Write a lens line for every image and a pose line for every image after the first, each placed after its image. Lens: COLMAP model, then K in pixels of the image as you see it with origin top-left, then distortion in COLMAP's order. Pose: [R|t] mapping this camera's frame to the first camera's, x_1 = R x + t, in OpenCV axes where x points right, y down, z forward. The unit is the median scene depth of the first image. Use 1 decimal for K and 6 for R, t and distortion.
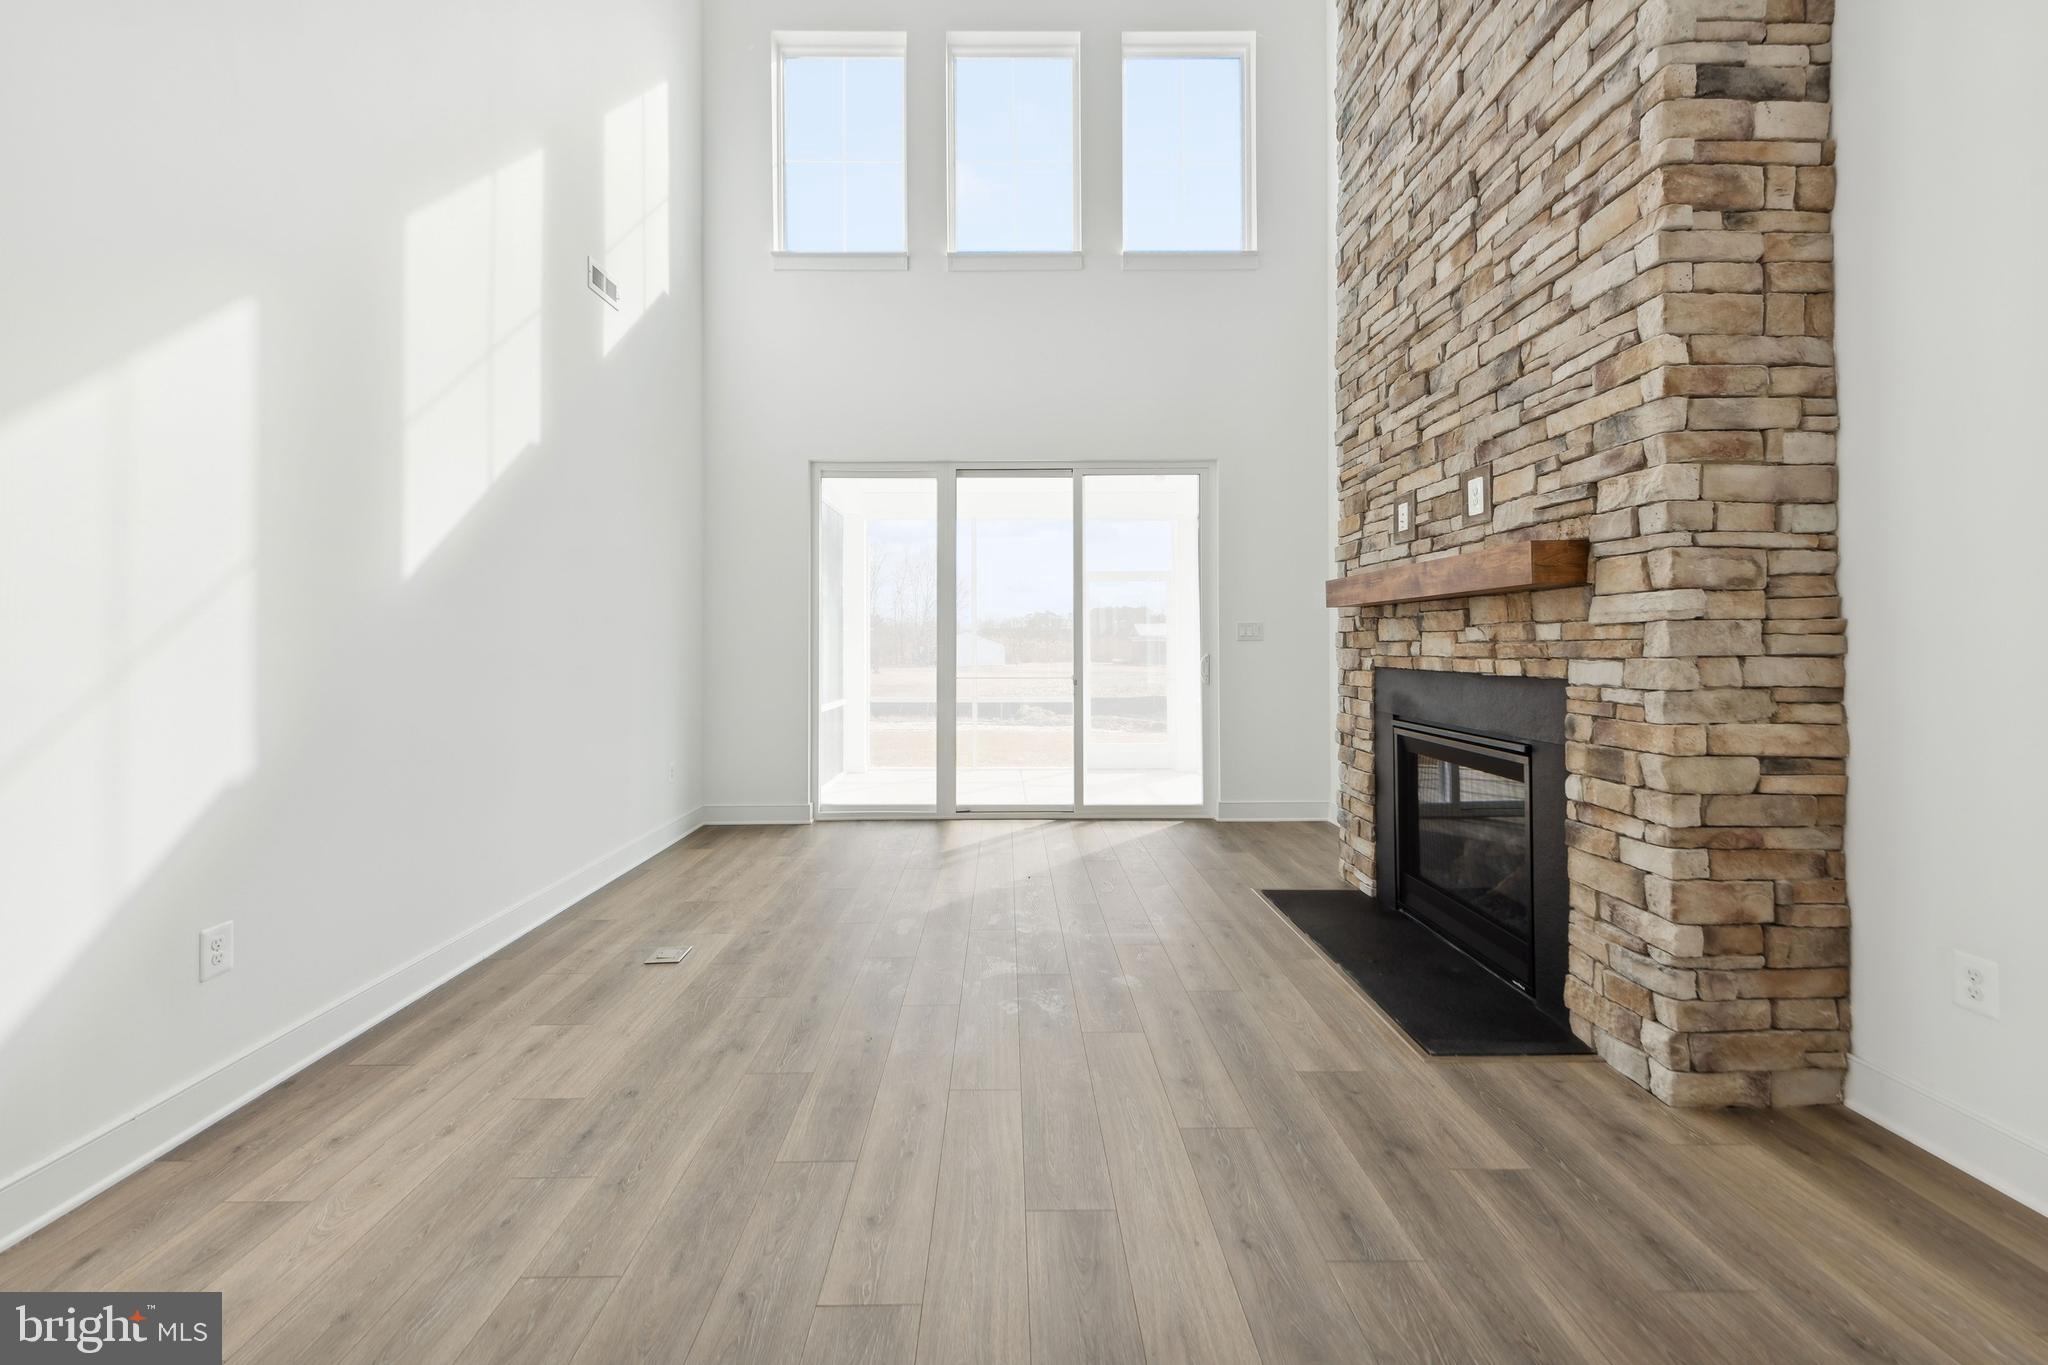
lens RADIAL K [[816.5, 0, 1010.9], [0, 816.5, 633.7], [0, 0, 1]] dist [0.001446, -0.000182]
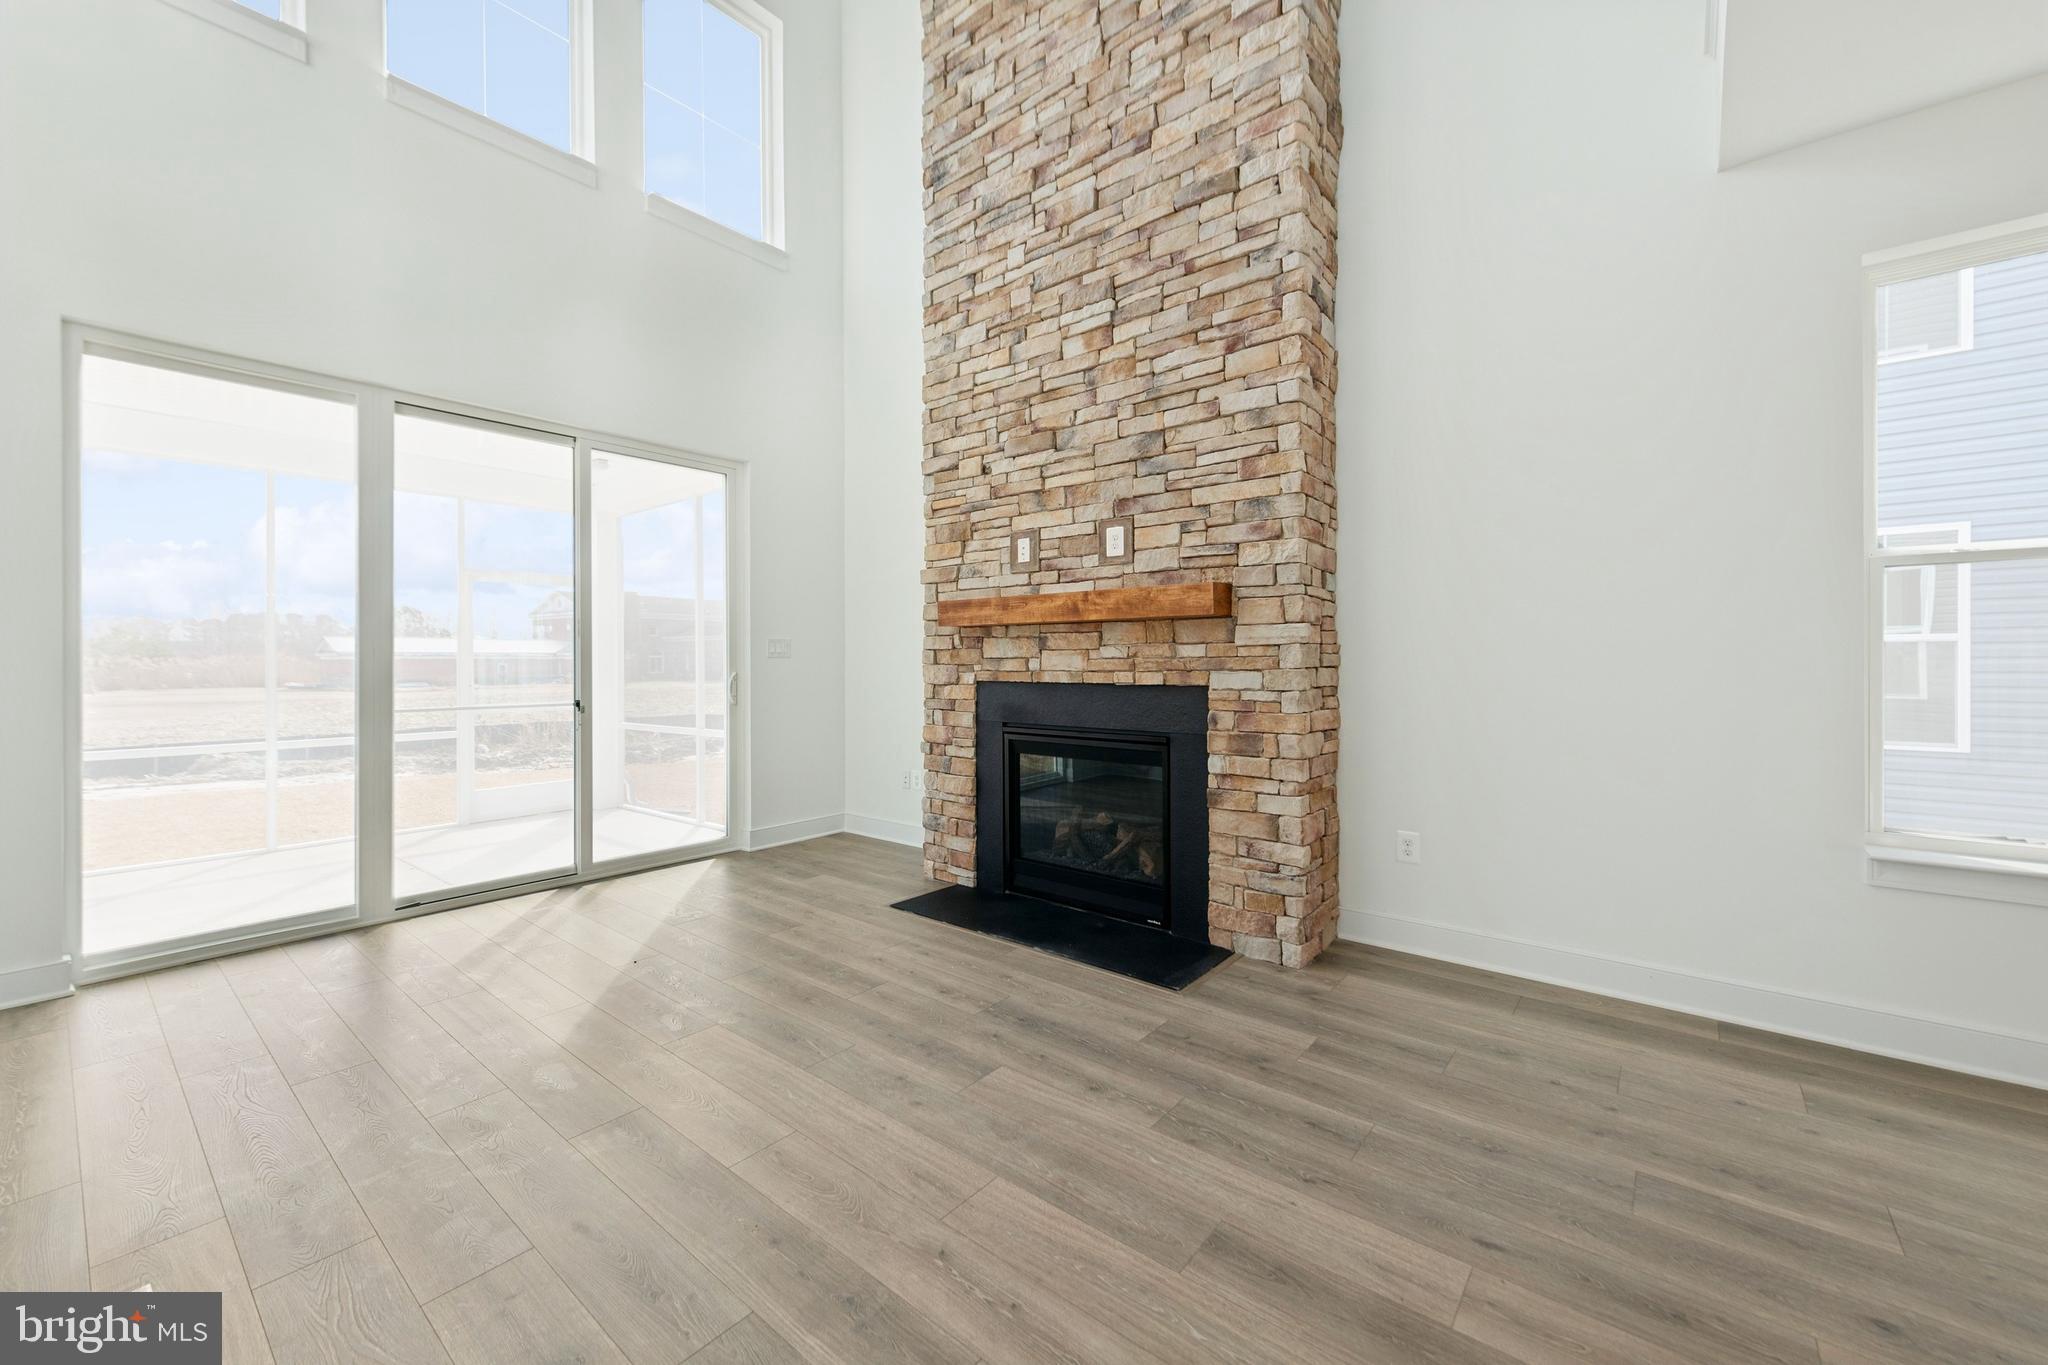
lens RADIAL K [[799.1, 0, 1018.8], [0, 799.1, 661.6], [0, 0, 1]] dist [0.007676, -0.000163]
pose [[0.640021, 0.000803, 0.768357, -0.495645], [-0.008664, 0.999943, 0.006171, 0.009412], [-0.768309, -0.010607, 0.639991, 0.356568]]
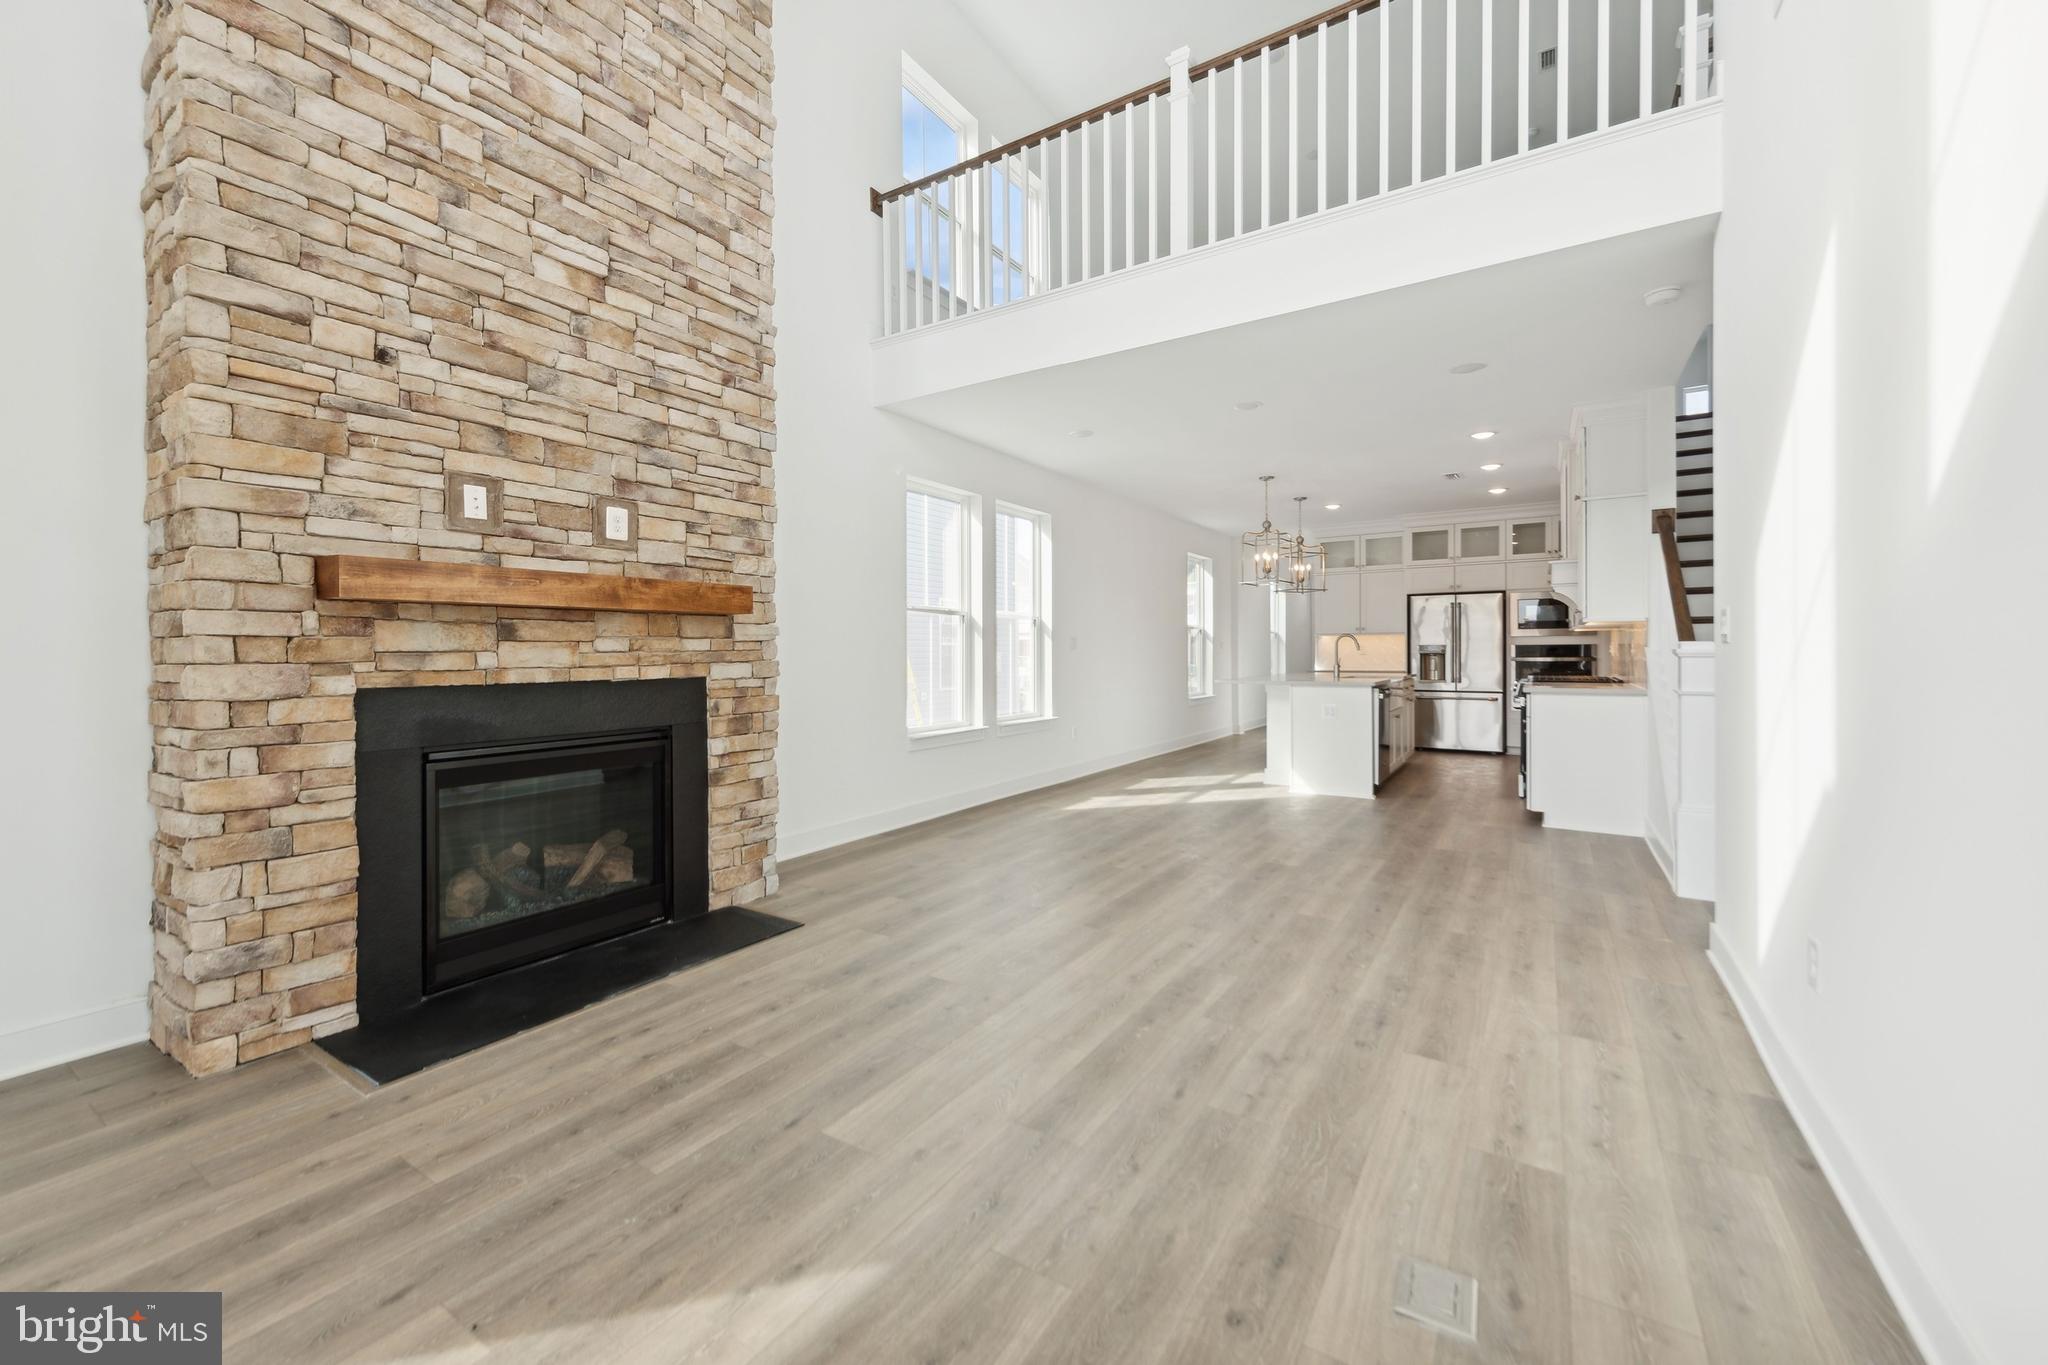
lens RADIAL K [[807.6, 0, 1015.0], [0, 807.6, 649.0], [0, 0, 1]] dist [0.009391, -0.000174]
pose [[-0.836307, 0.008918, 0.548189, -0.545507], [0.001731, 0.999906, -0.013627, 0.023900], [-0.548259, -0.010448, -0.836243, 1.760206]]
